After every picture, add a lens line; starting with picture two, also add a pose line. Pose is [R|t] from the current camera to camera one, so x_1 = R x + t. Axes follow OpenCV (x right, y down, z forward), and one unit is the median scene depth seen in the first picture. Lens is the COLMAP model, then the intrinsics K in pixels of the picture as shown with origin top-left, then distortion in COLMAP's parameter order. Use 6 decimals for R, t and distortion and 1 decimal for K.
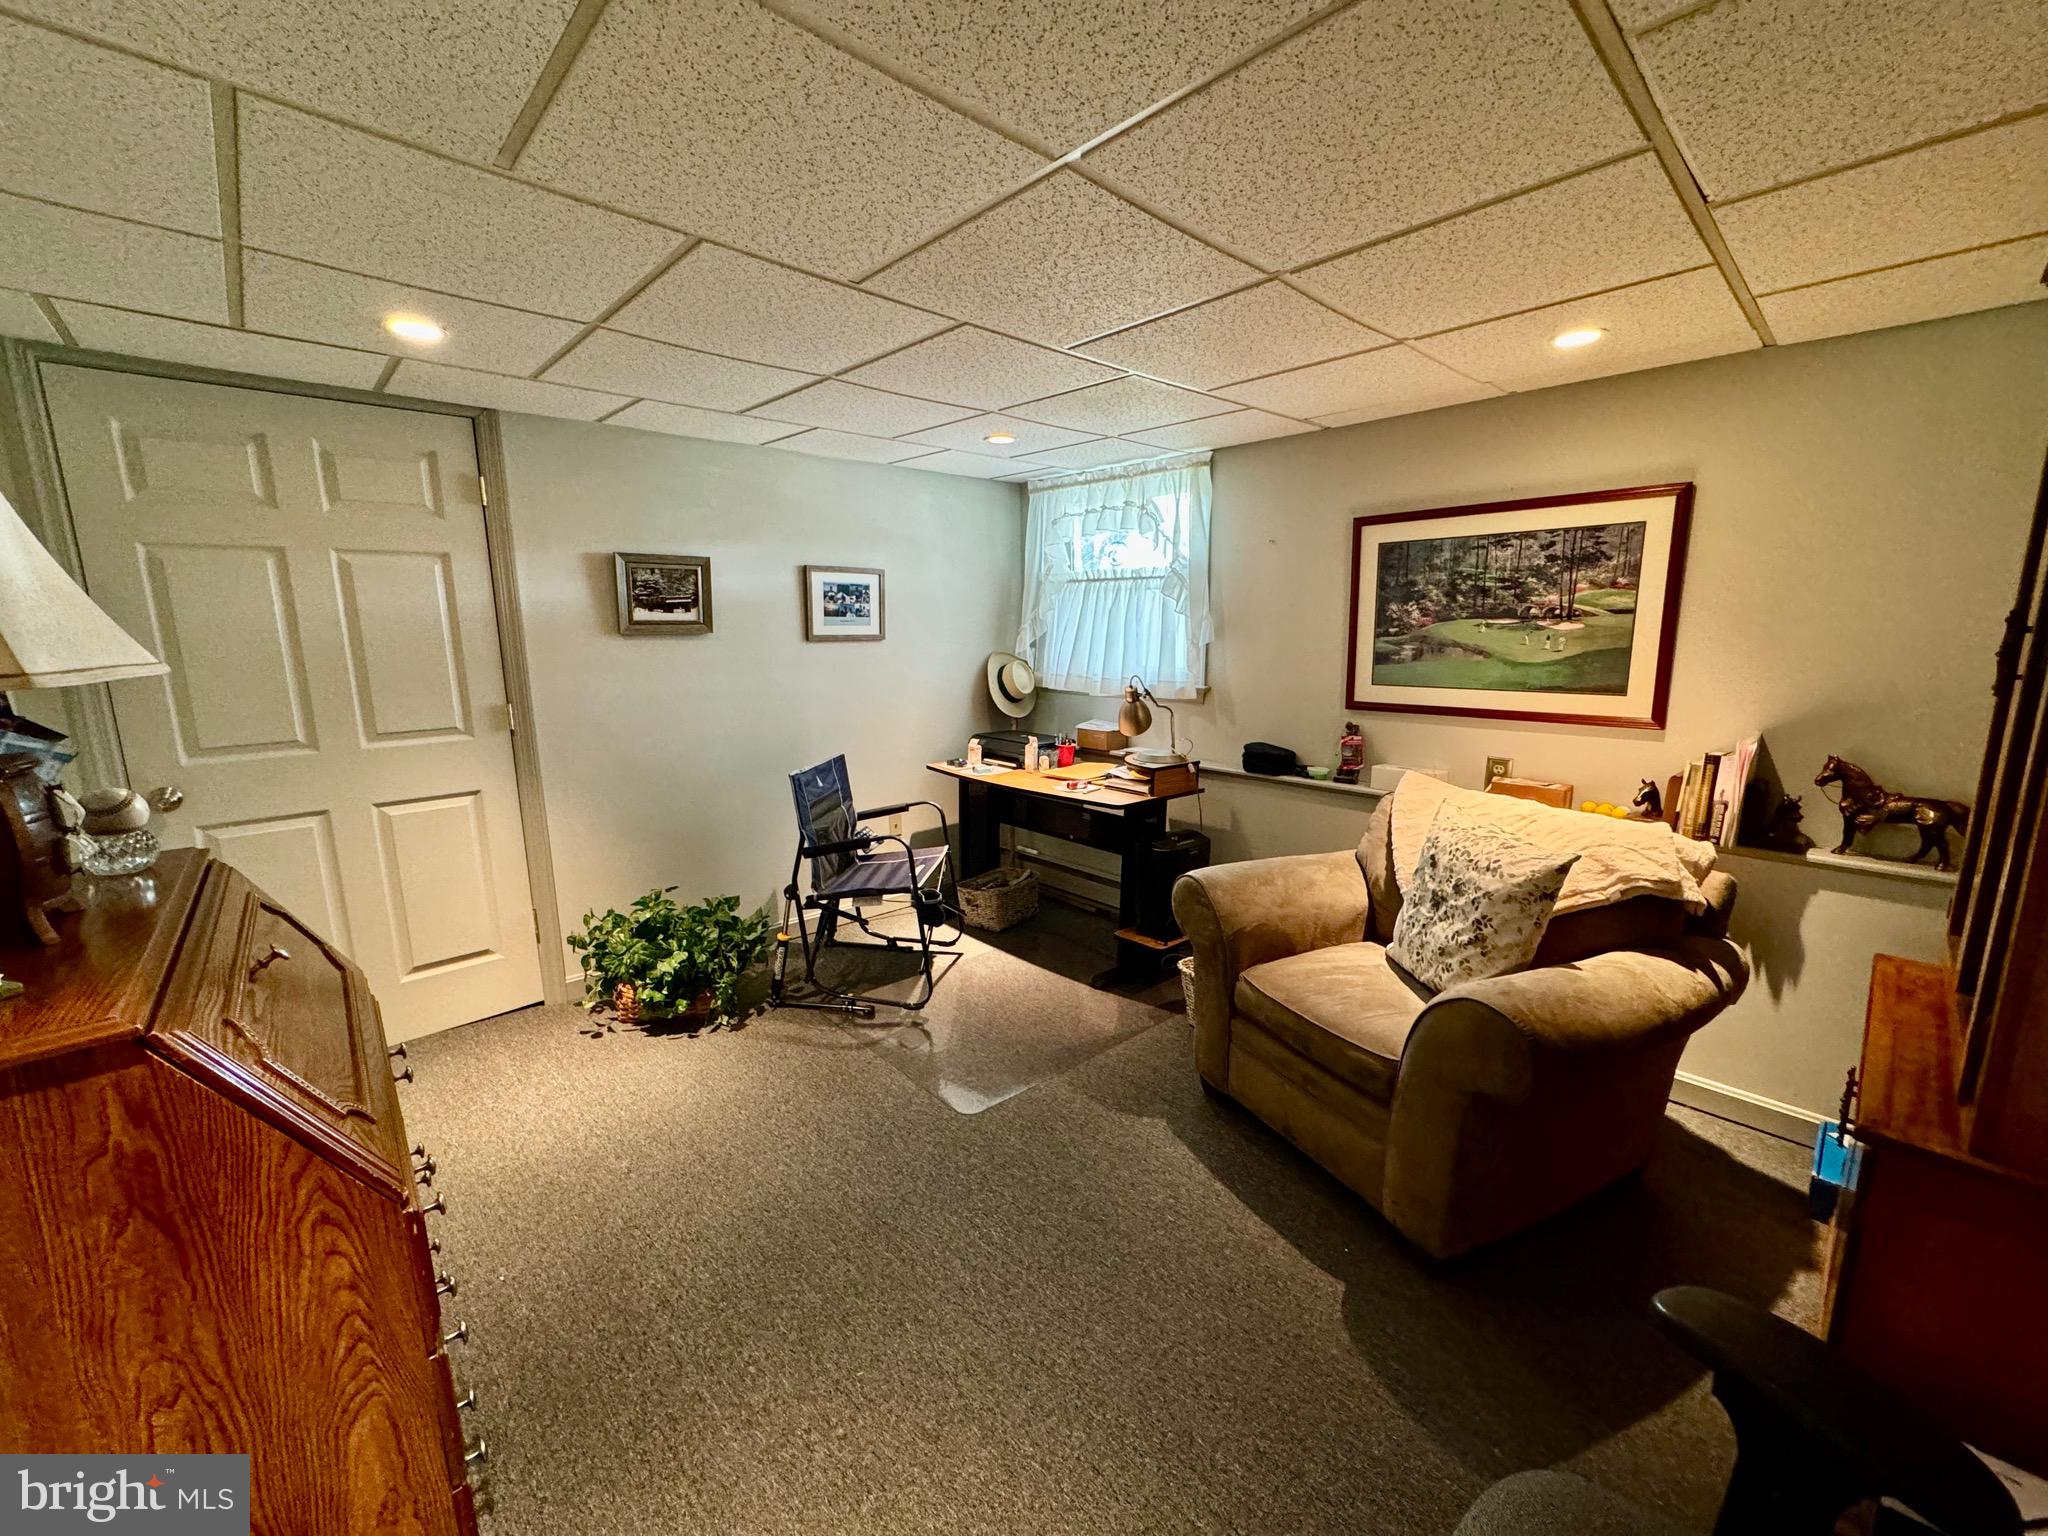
lens RADIAL K [[808.7, 0, 1028.5], [0, 808.7, 764.0], [0, 0, 1]] dist [0.000511, -0.000071]
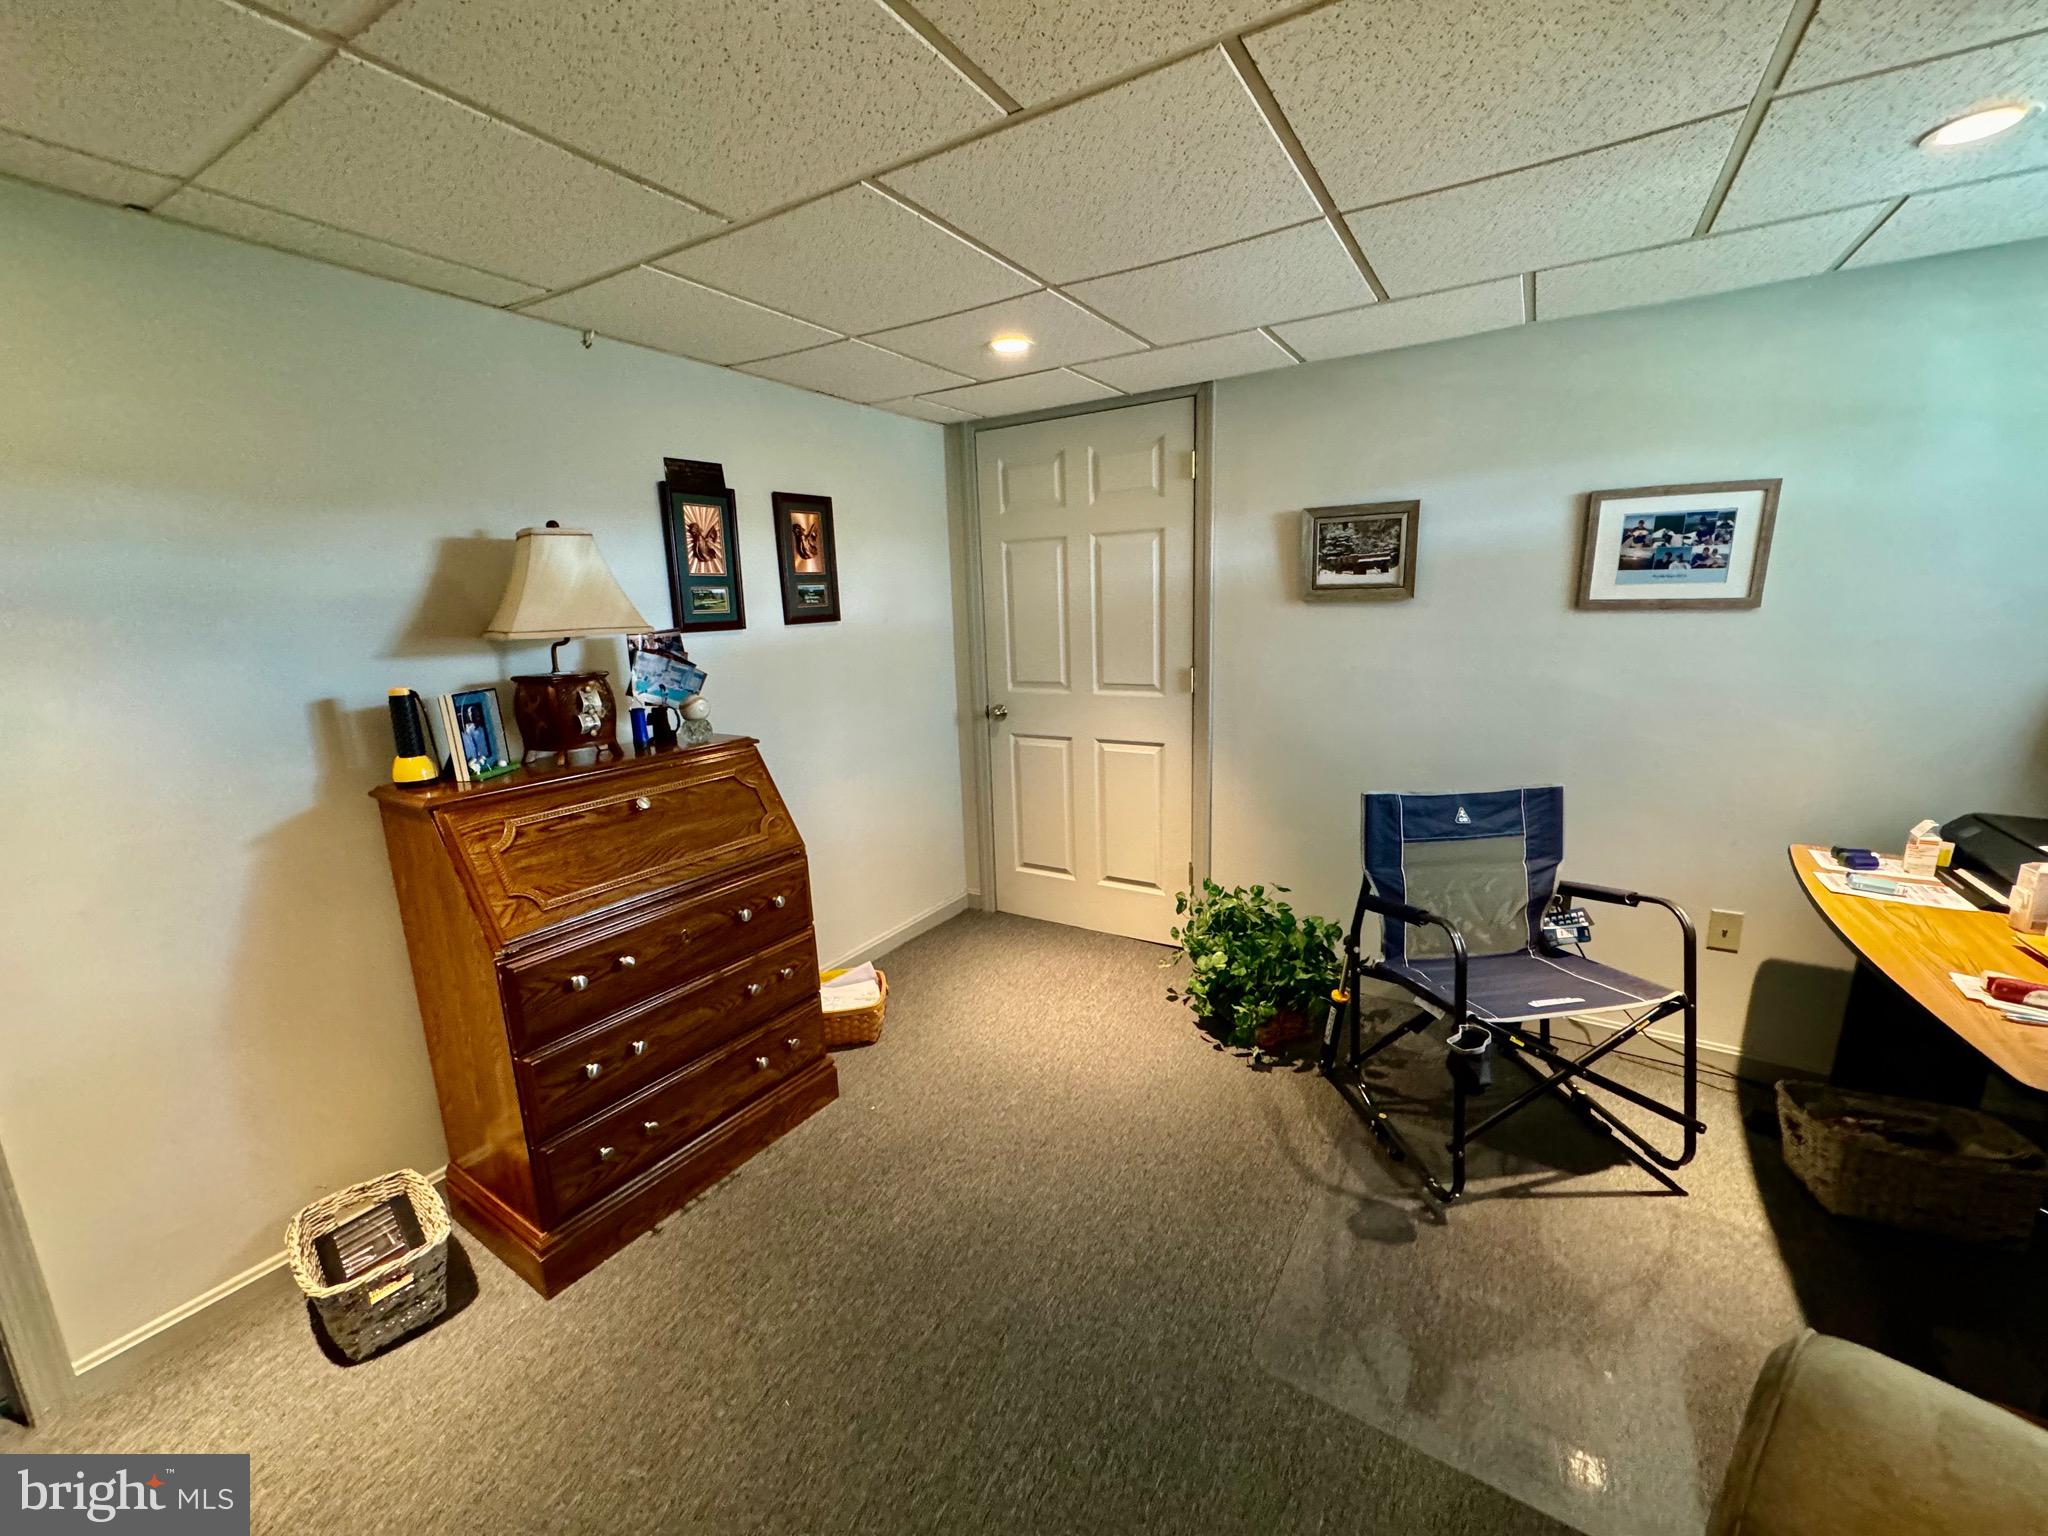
lens RADIAL K [[808.7, 0, 1027.5], [0, 808.7, 770.4], [0, 0, 1]] dist [0.000511, -0.000071]
pose [[0.265036, 0.194884, -0.944339, 0.296433], [-0.146341, 0.976147, 0.160377, -0.074317], [0.953069, 0.095690, 0.287234, 0.459692]]
